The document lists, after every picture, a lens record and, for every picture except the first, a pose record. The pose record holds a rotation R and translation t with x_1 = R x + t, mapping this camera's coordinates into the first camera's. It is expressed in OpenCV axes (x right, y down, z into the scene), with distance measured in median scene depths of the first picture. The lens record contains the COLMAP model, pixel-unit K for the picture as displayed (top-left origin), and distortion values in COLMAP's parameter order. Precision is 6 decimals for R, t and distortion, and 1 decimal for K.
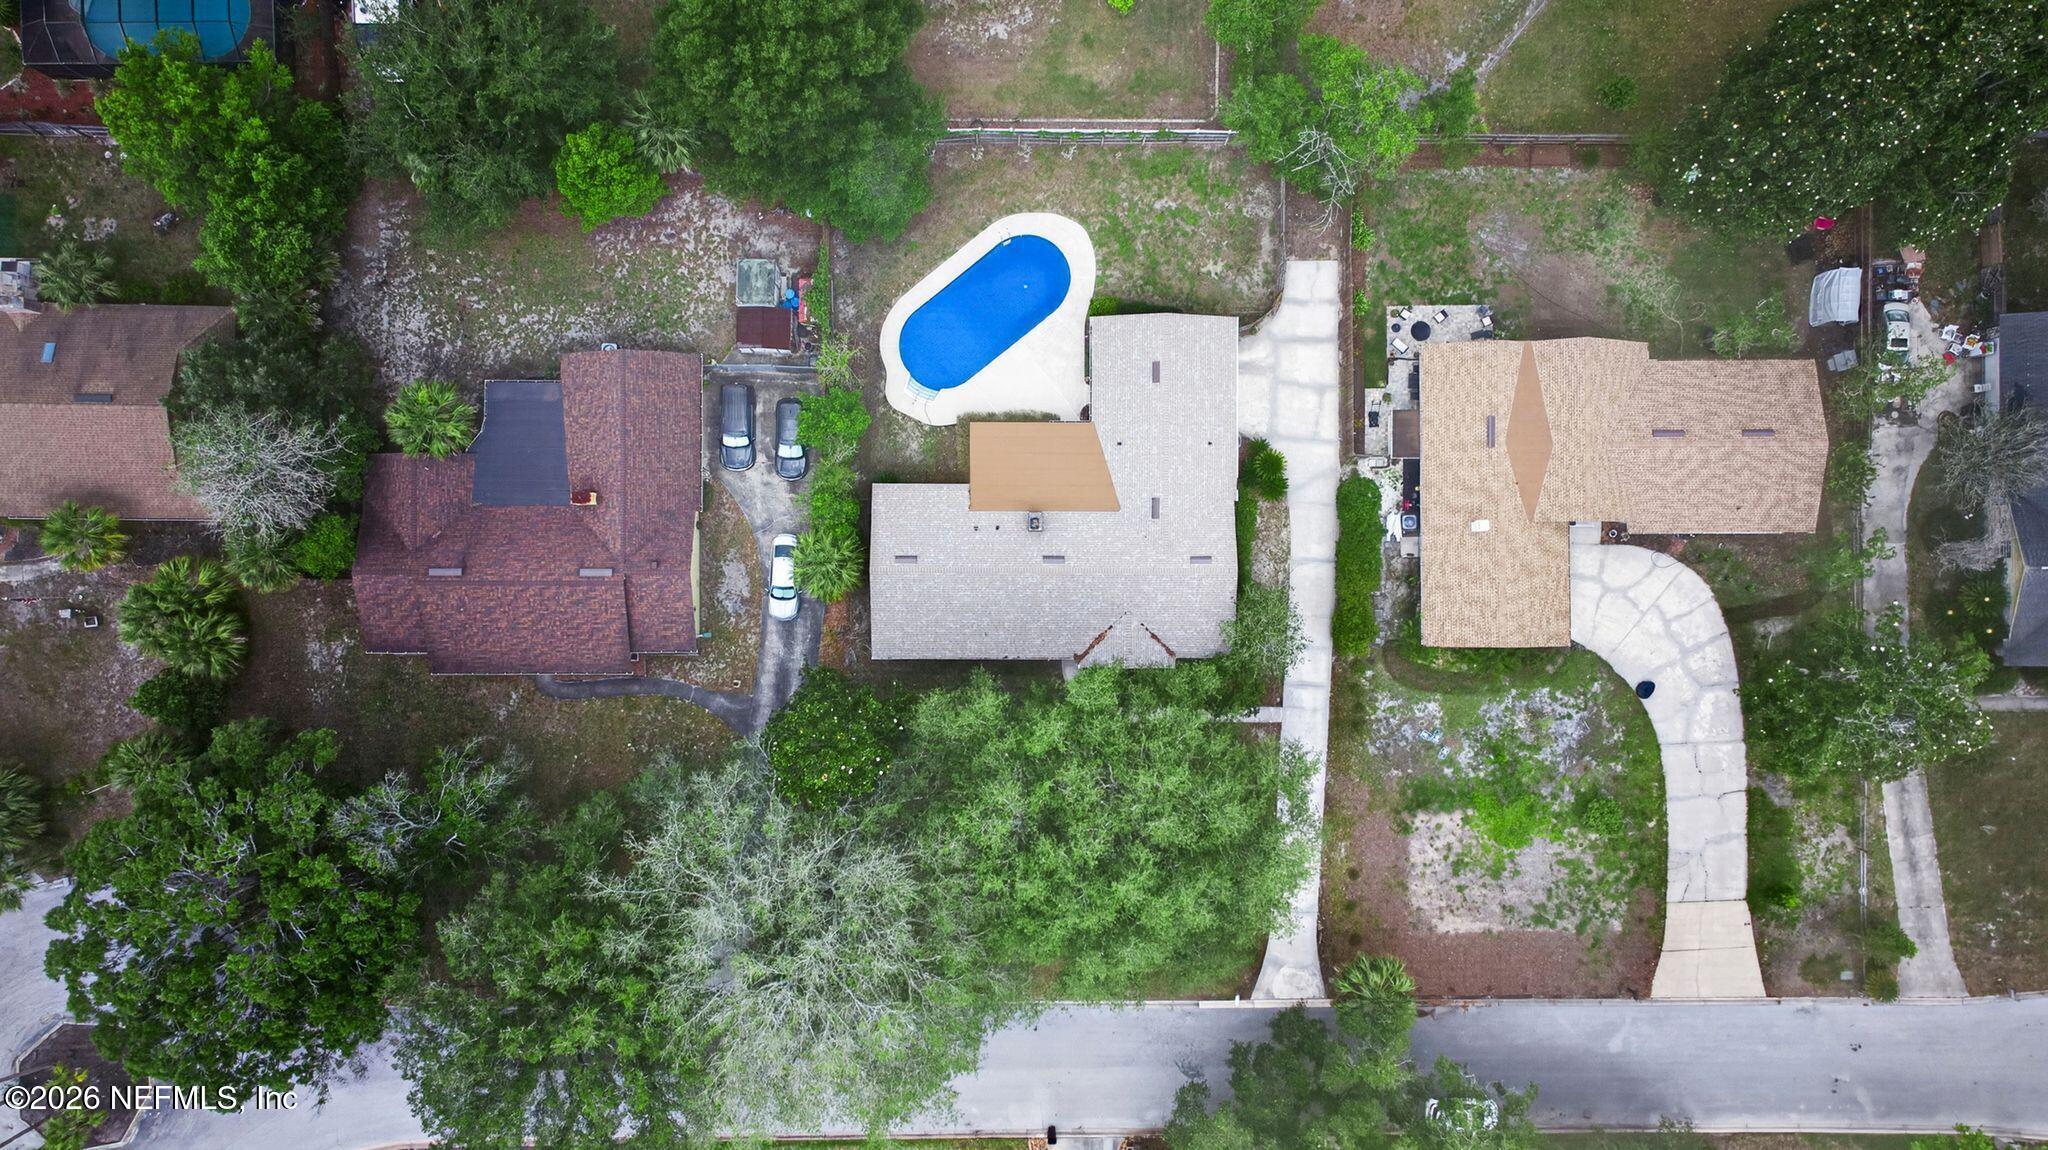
lens RADIAL K [[1404.1, 0, 1024.0], [0, 1404.1, 575.0], [0, 0, 1]] dist [0.015627, 0.003388]
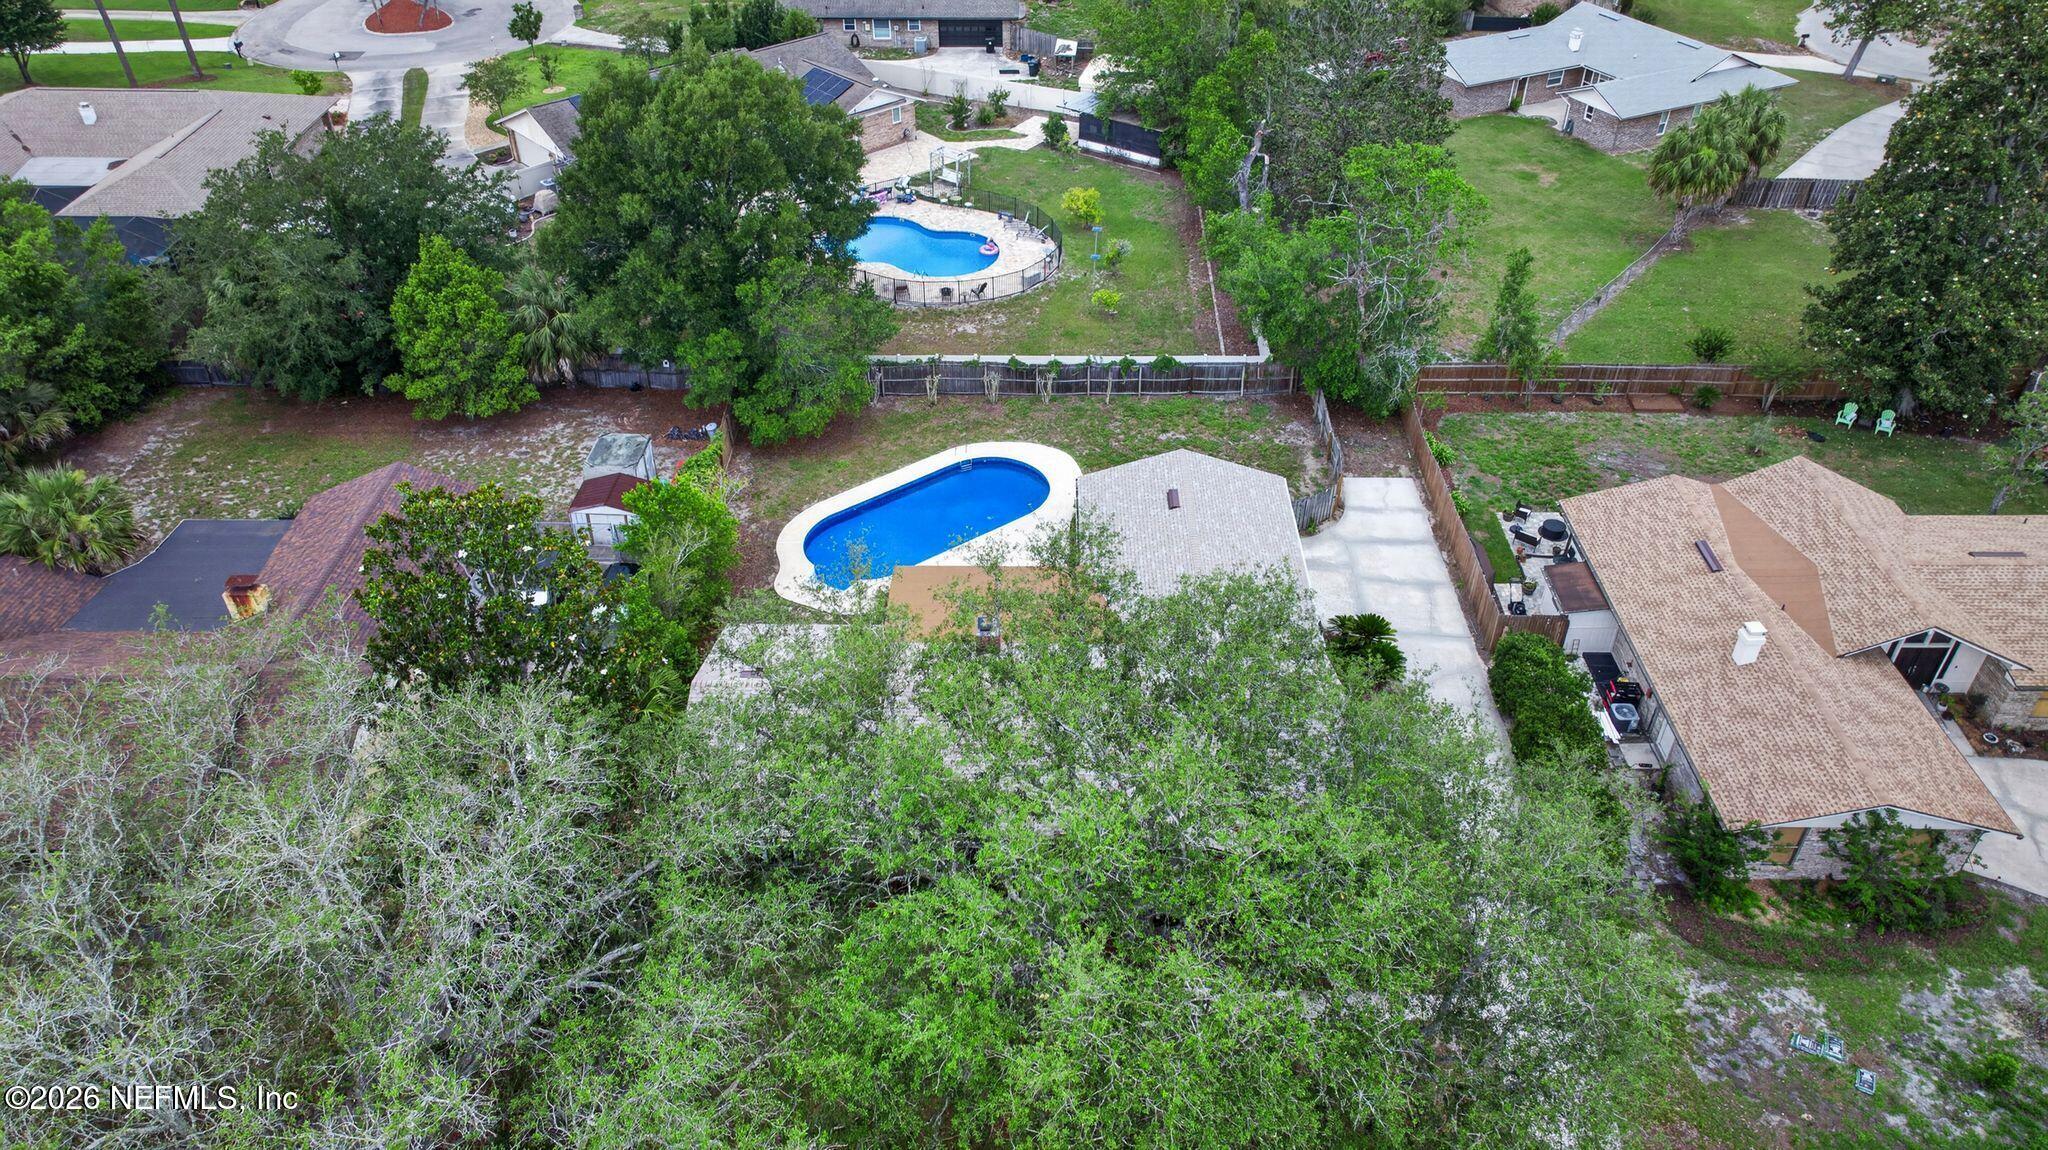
lens RADIAL K [[1407.5, 0, 1024.0], [0, 1407.5, 575.0], [0, 0, 1]] dist [-0.011134, 0.056197]
pose [[0.999758, -0.003116, -0.021799, 0.035479], [-0.015217, 0.617793, -0.786193, 0.391079], [0.015917, 0.786334, 0.617596, 0.581547]]
